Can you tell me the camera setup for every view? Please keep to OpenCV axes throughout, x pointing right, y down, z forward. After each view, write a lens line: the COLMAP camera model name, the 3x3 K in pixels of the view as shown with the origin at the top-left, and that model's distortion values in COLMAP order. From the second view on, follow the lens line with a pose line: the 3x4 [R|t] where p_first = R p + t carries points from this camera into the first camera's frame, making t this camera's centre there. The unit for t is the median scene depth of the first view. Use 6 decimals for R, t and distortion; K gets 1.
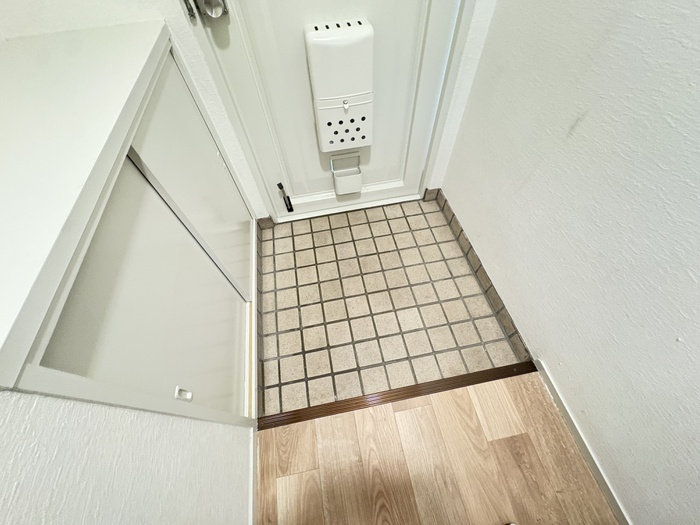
lens RADIAL K [[278.1, 0, 349.3], [0, 278.1, 263.1], [0, 0, 1]] dist [-0.000634, 0.000147]
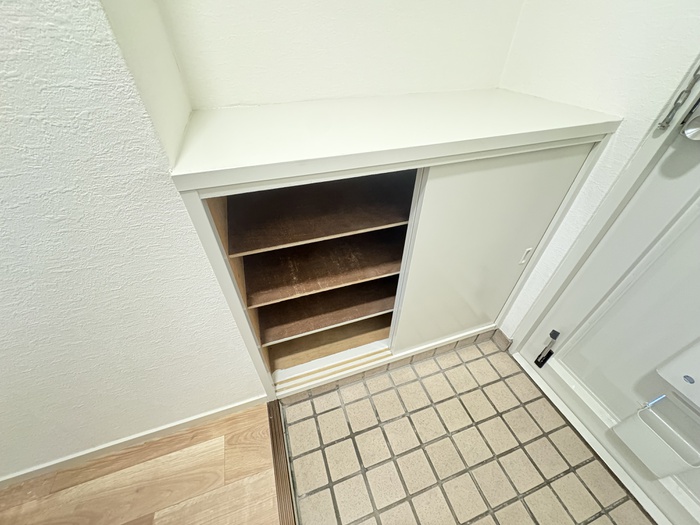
lens RADIAL K [[278.1, 0, 349.9], [0, 278.1, 261.6], [0, 0, 1]] dist [-0.000634, 0.000147]
pose [[0.137474, 0.678333, -0.721779, 0.073639], [-0.832476, 0.473993, 0.286904, -0.140884], [0.536735, 0.561422, 0.629858, 0.170347]]
